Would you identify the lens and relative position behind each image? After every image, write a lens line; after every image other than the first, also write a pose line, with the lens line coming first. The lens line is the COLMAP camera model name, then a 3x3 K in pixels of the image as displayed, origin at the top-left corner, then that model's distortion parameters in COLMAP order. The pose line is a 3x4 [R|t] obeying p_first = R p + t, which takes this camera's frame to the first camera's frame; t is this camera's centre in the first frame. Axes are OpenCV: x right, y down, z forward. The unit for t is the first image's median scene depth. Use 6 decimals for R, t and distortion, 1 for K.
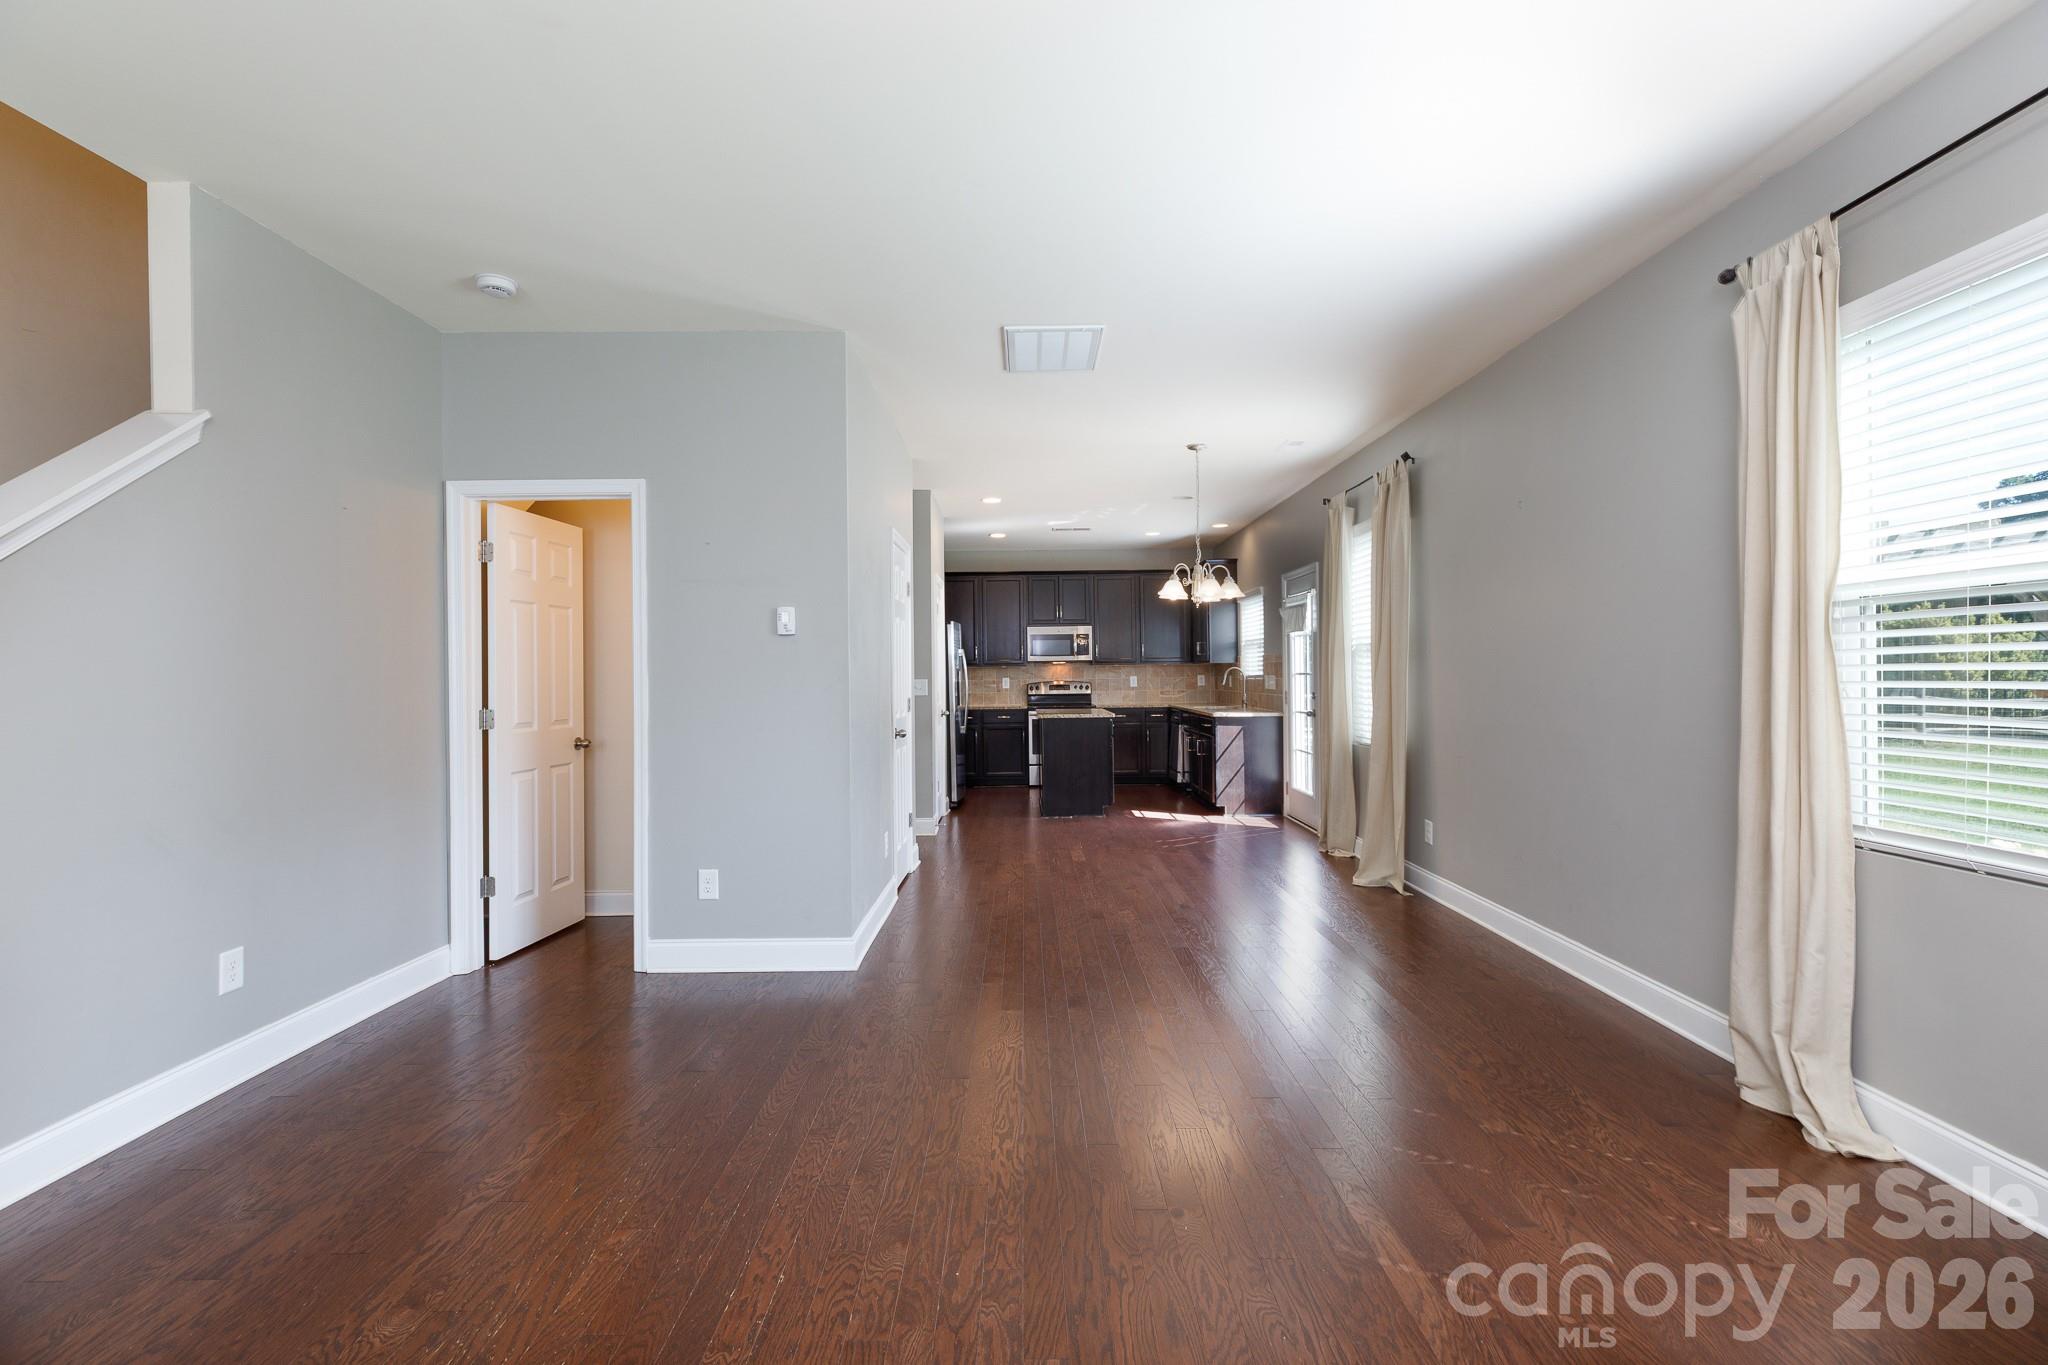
lens RADIAL K [[913.6, 0, 1025.8], [0, 913.6, 672.2], [0, 0, 1]] dist [0.010497, -0.002388]
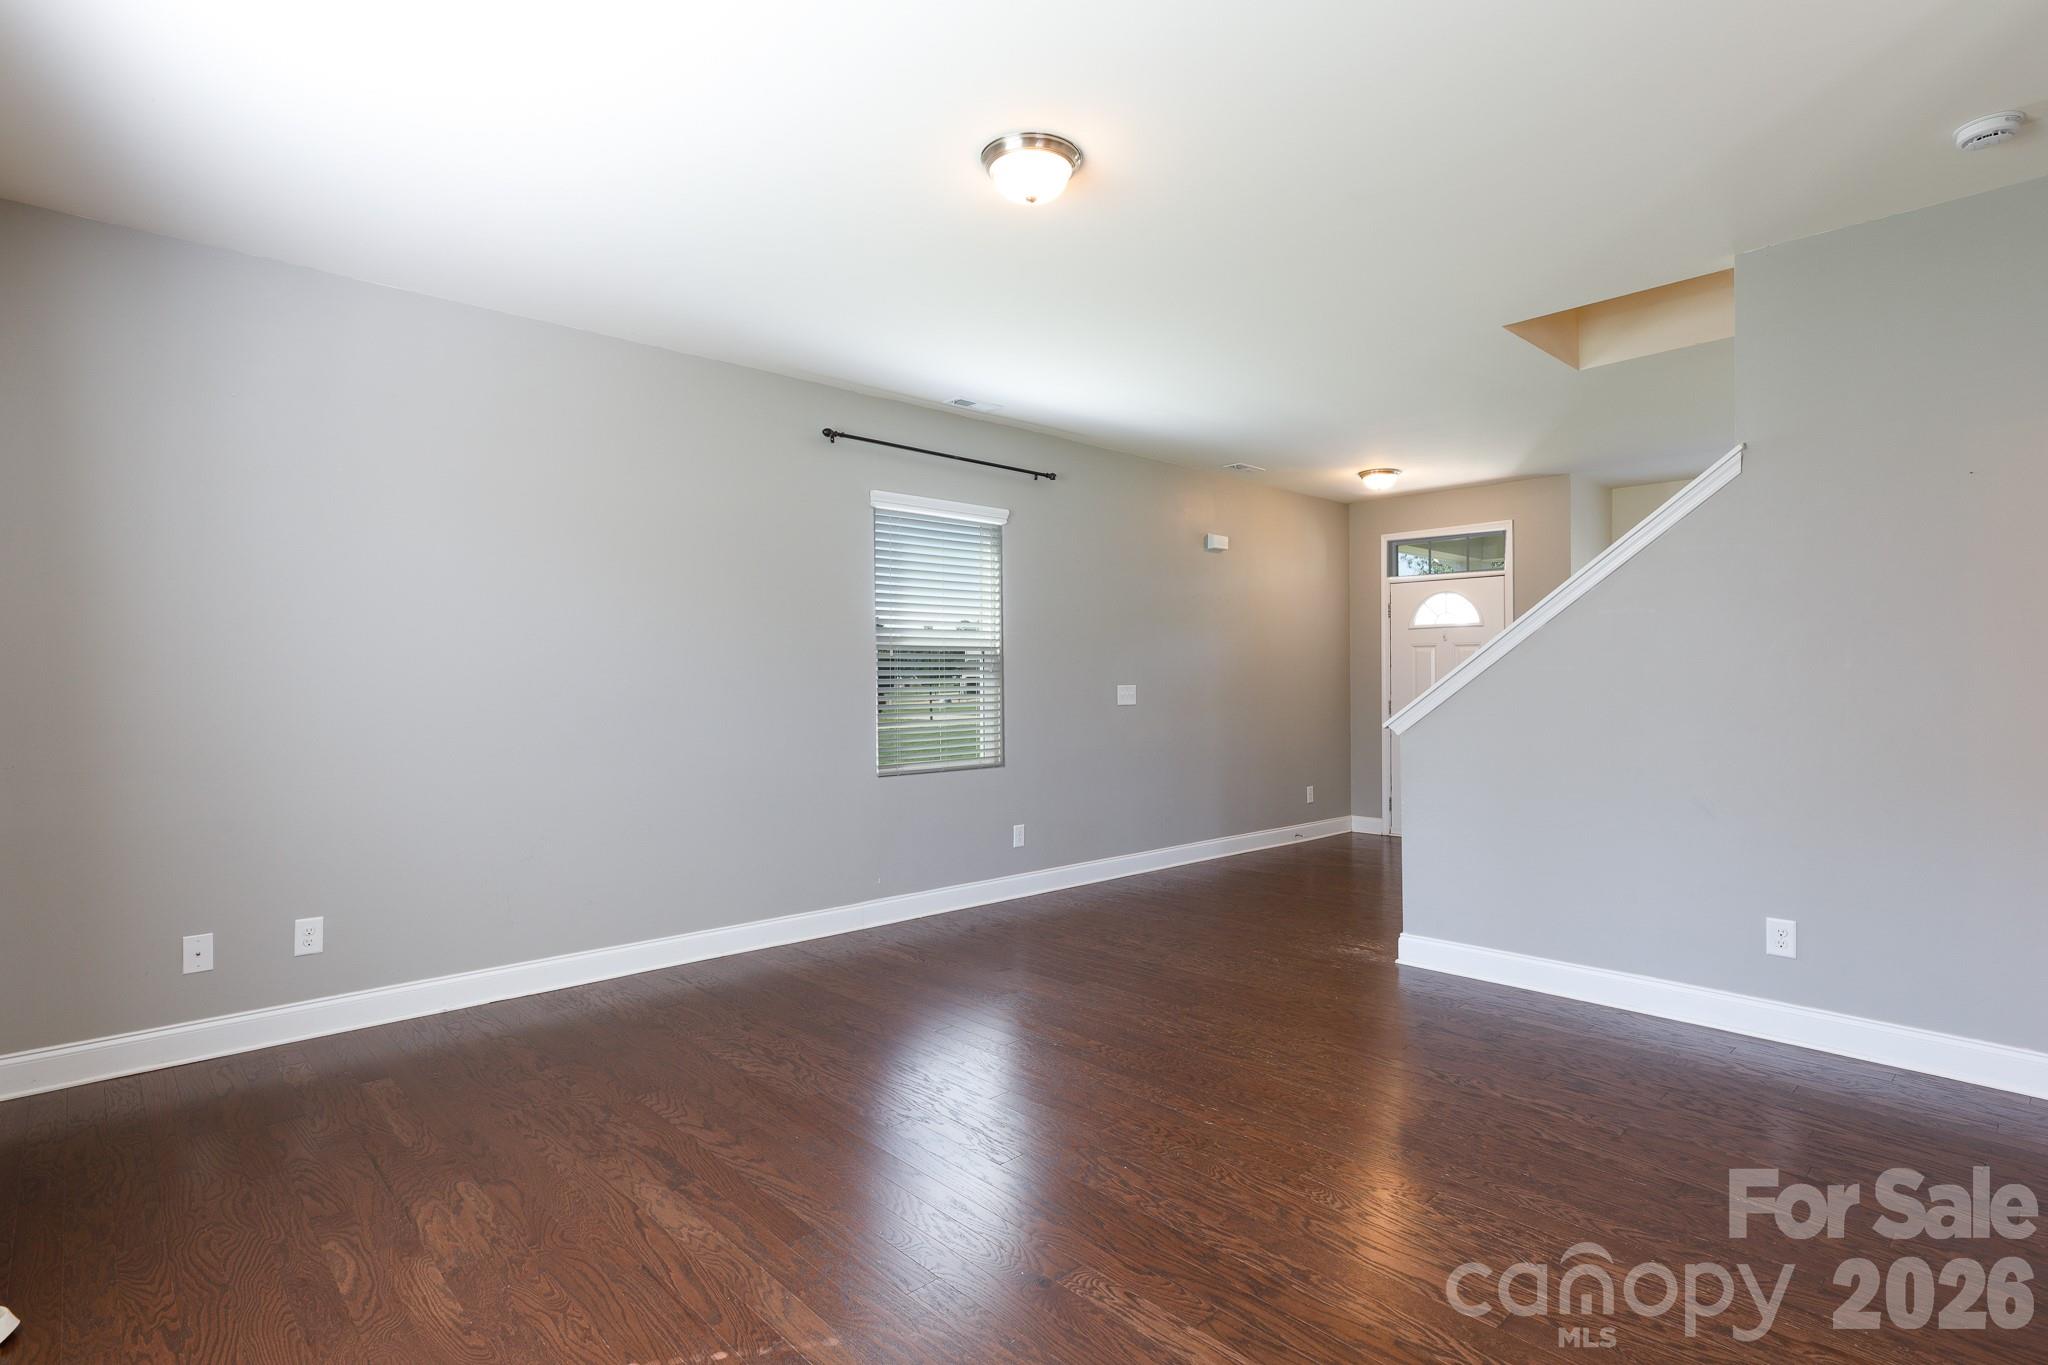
lens RADIAL K [[1025.3, 0, 1023.4], [0, 1025.3, 674.5], [0, 0, 1]] dist [-0.001984, 0.001957]
pose [[-0.733569, 0.009184, -0.679552, 0.413635], [0.011009, 0.999938, 0.001630, -0.002730], [0.679525, -0.006285, -0.733625, 0.833789]]
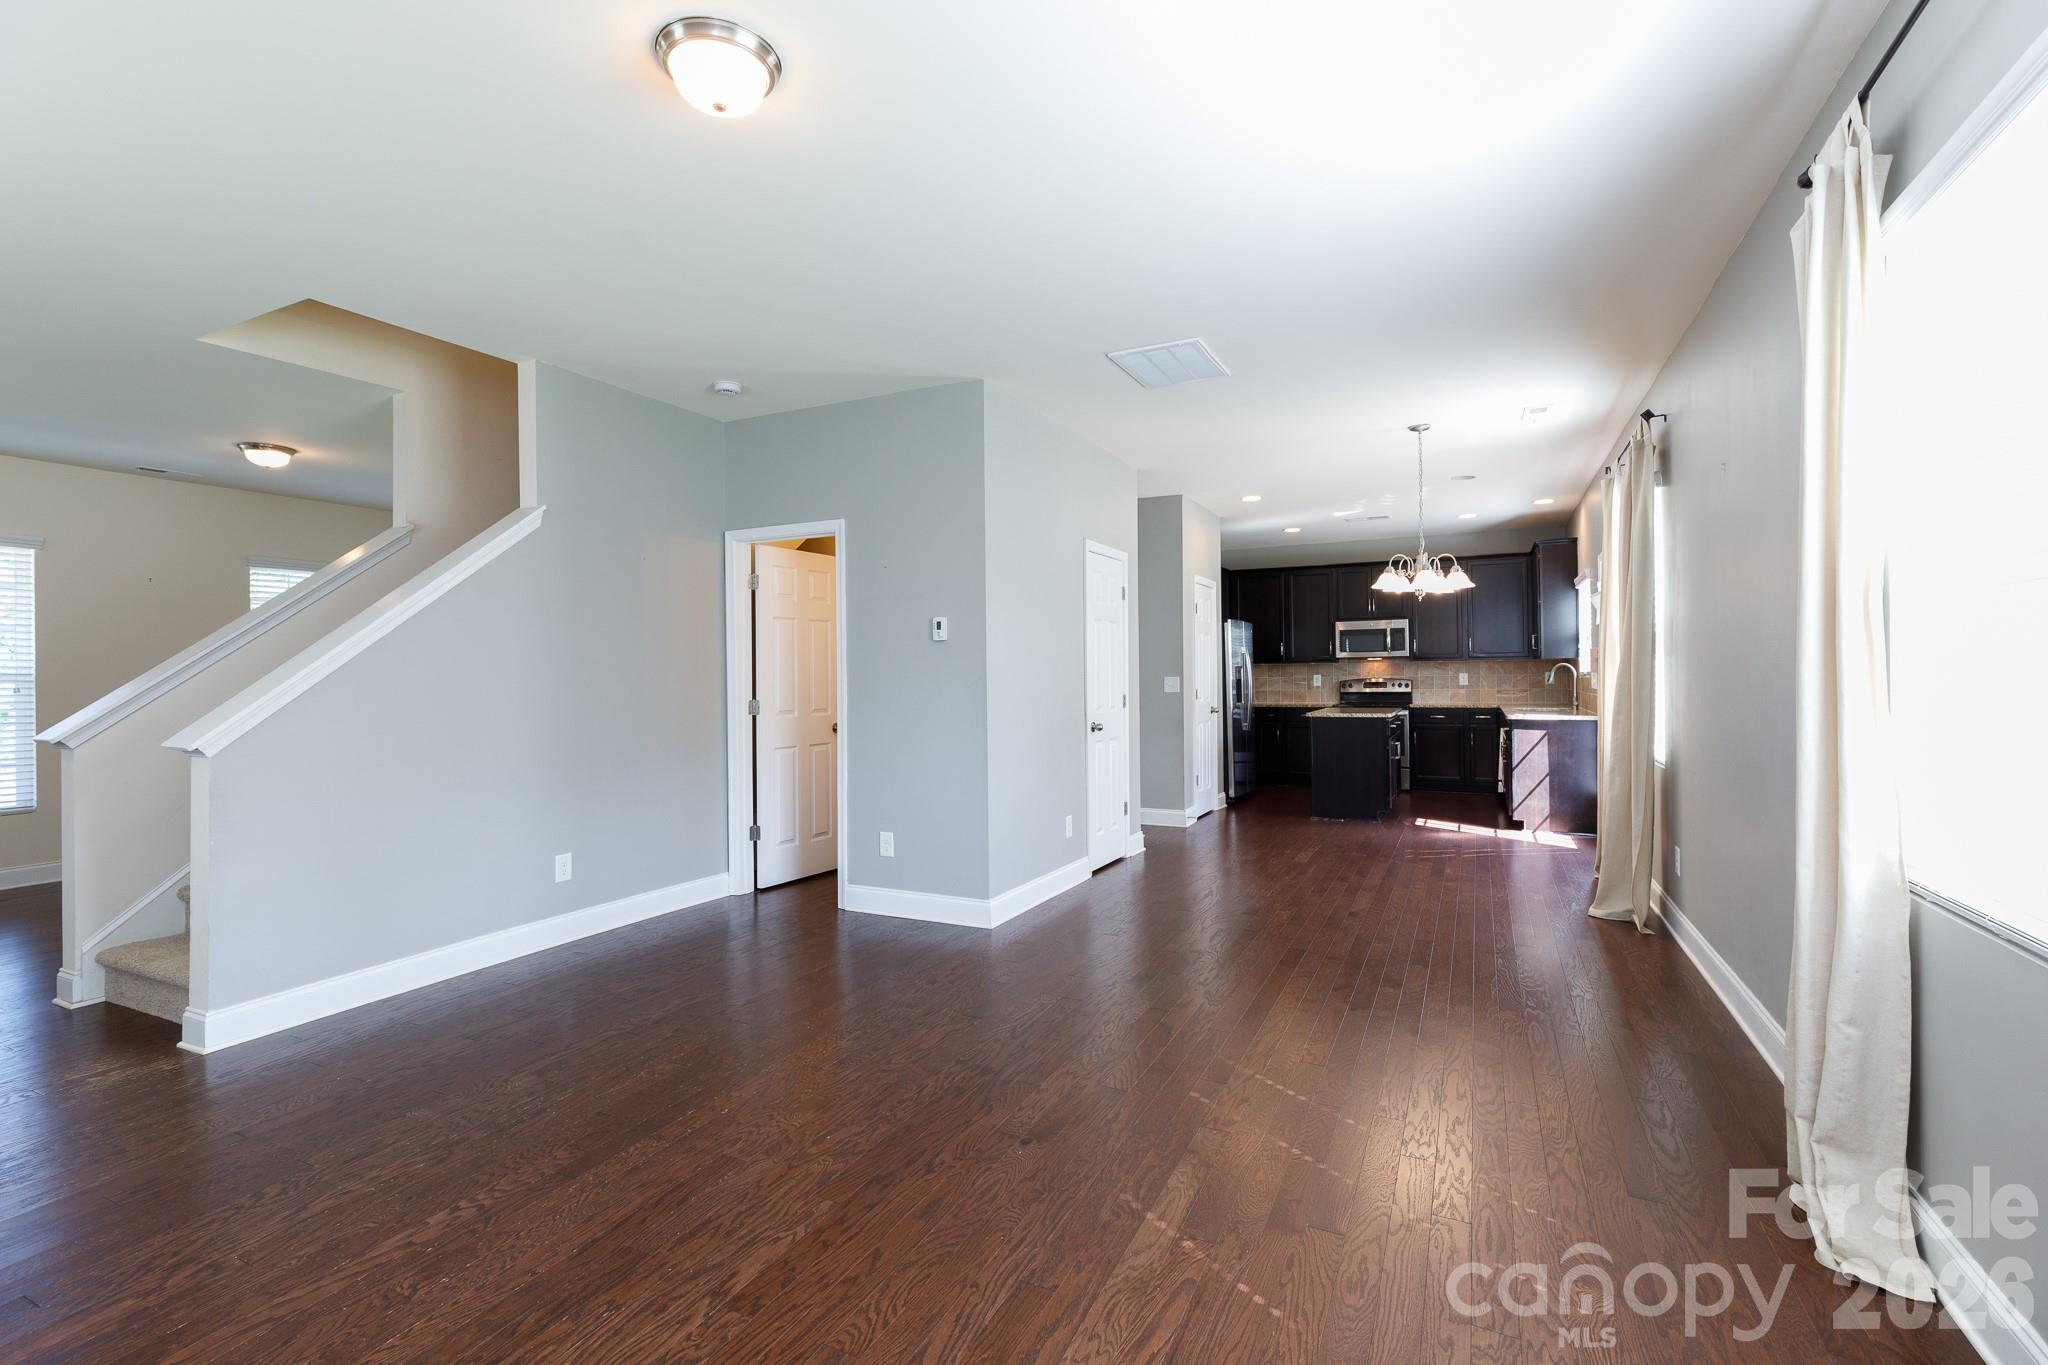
lens RADIAL K [[913.6, 0, 1029.2], [0, 913.6, 674.1], [0, 0, 1]] dist [0.010497, -0.002388]
pose [[0.896693, -0.000414, -0.442652, 0.328960], [0.003221, 0.999979, 0.005591, -0.002964], [0.442640, -0.006439, 0.896676, -0.015145]]
